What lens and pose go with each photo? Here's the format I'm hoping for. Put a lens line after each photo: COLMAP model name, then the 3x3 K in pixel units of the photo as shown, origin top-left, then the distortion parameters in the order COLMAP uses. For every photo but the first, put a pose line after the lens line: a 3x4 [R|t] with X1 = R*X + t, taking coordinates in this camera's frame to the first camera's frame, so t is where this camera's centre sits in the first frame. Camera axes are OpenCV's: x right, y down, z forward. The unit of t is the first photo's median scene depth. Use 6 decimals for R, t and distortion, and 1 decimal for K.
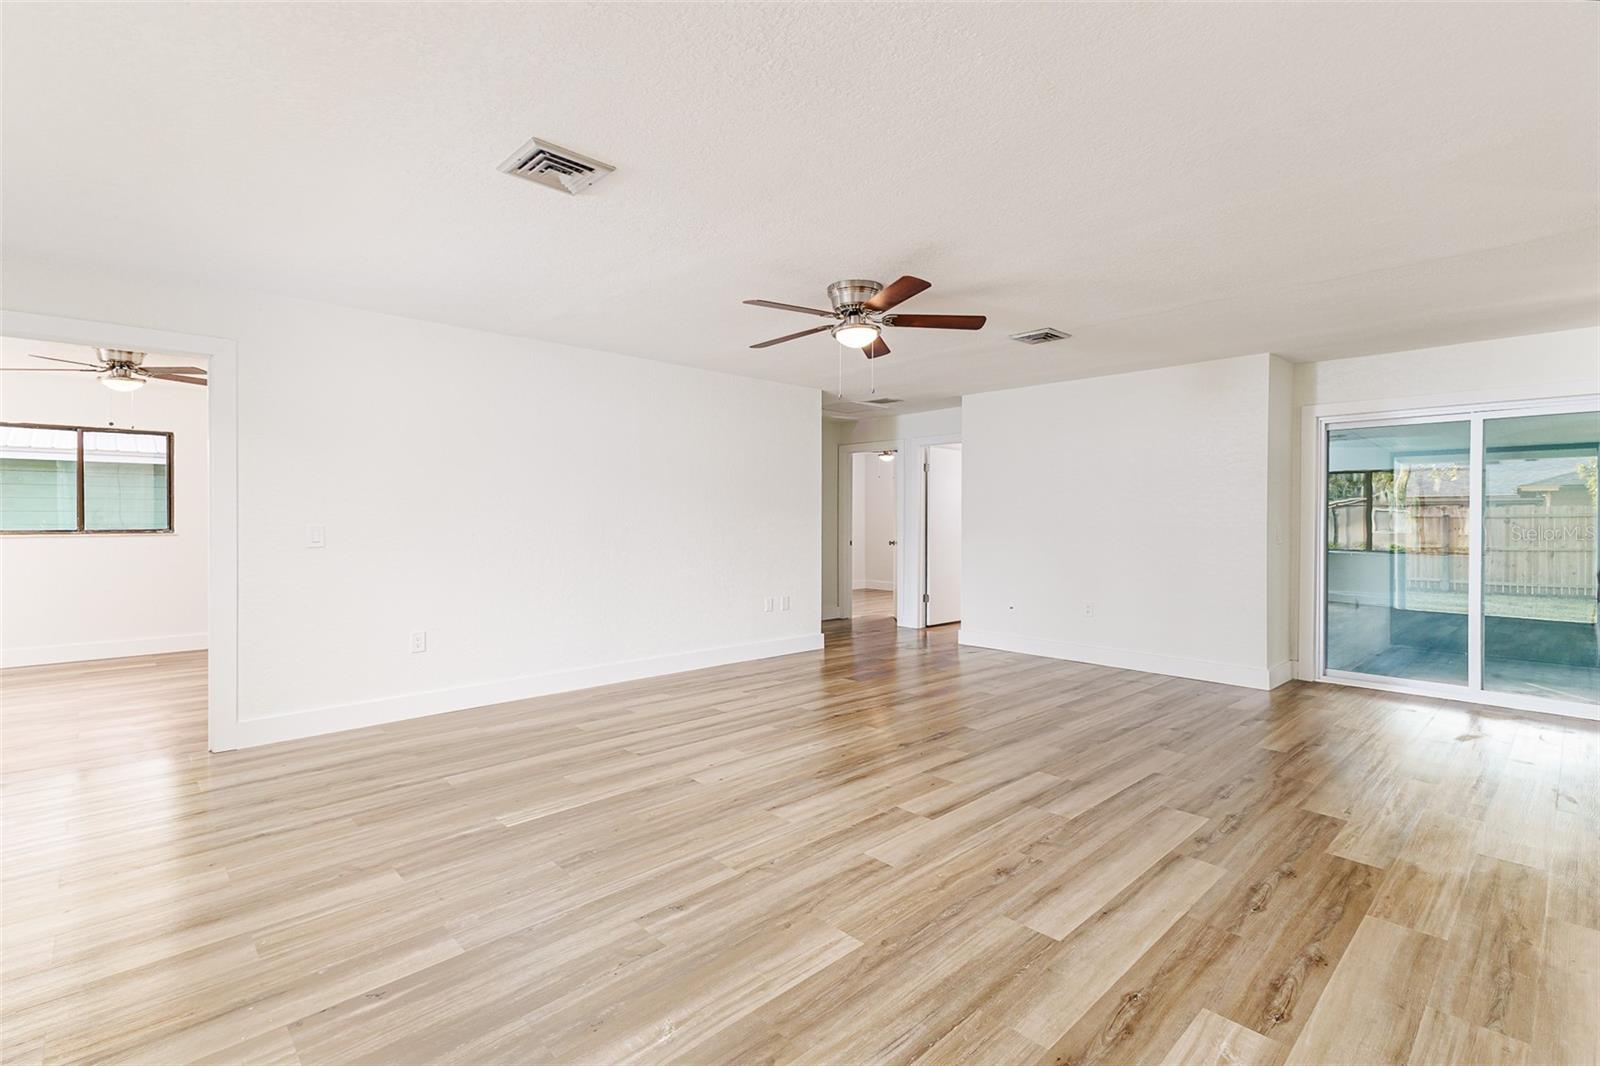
lens RADIAL K [[694.8, 0, 800.5], [0, 694.8, 523.8], [0, 0, 1]] dist [0.002924, 0.000177]
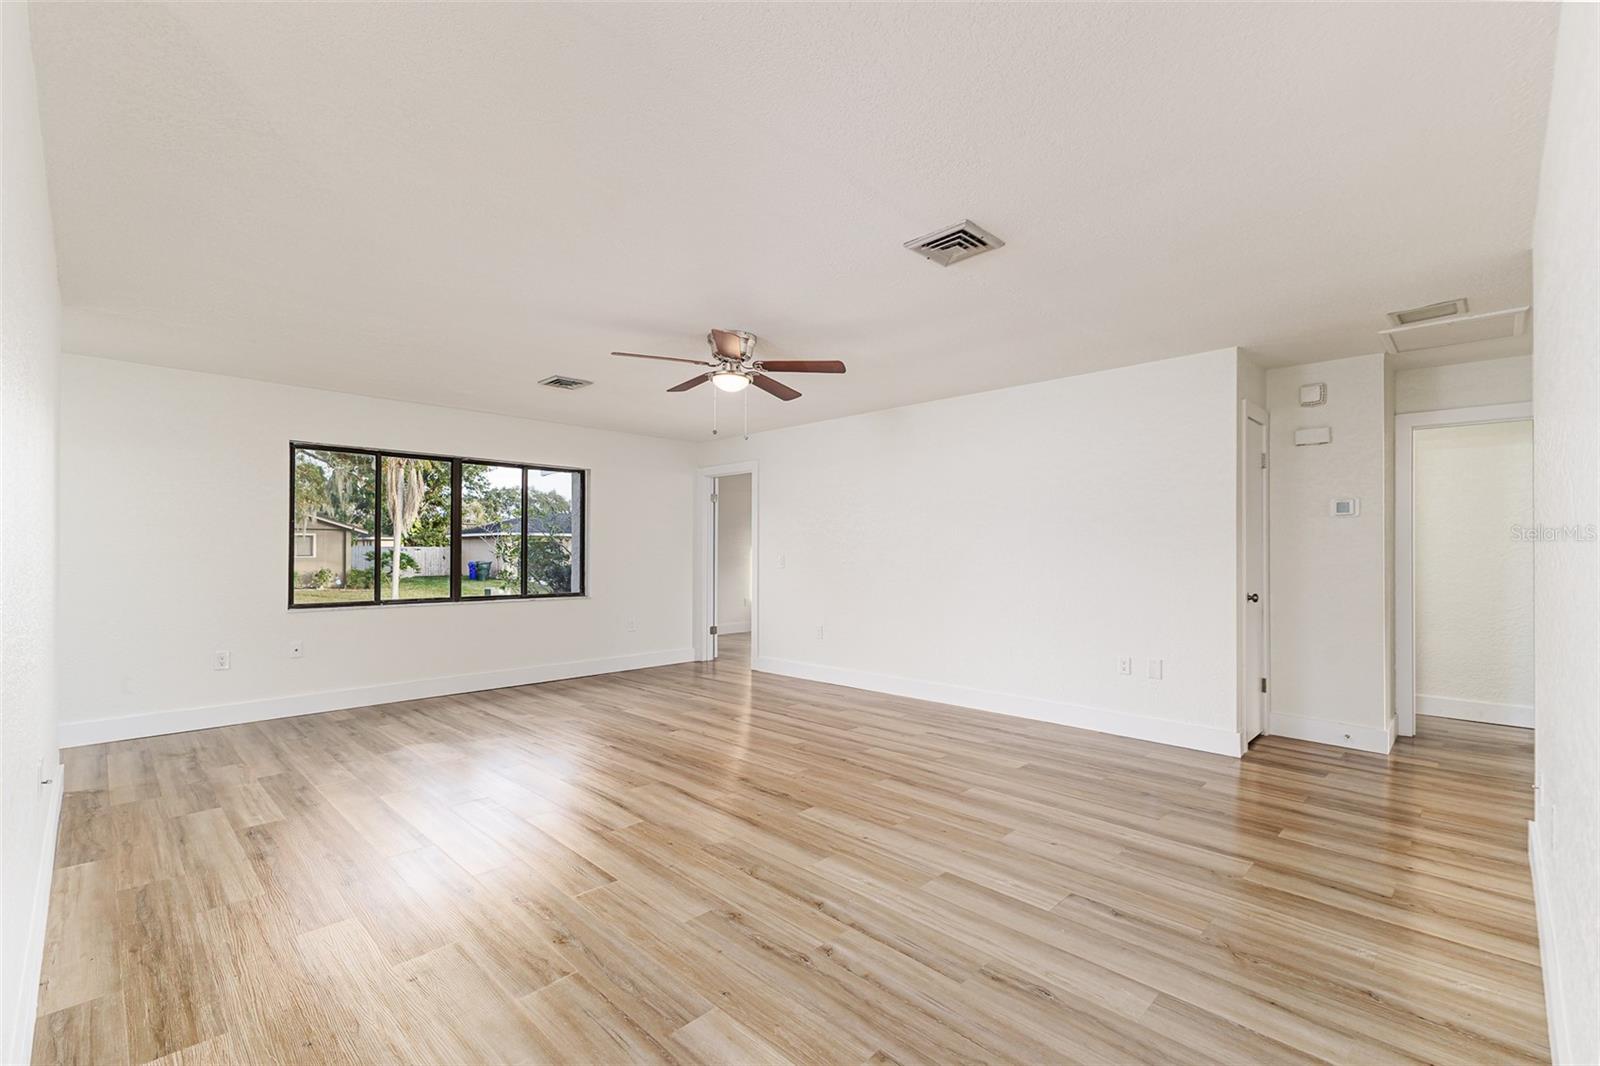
lens RADIAL K [[694.8, 0, 798.9], [0, 694.8, 544.8], [0, 0, 1]] dist [0.002924, 0.000177]
pose [[0.066825, -0.009851, -0.997716, 1.175097], [-0.006973, 0.999922, -0.010340, -0.003092], [0.997740, 0.007648, 0.066751, 1.045802]]
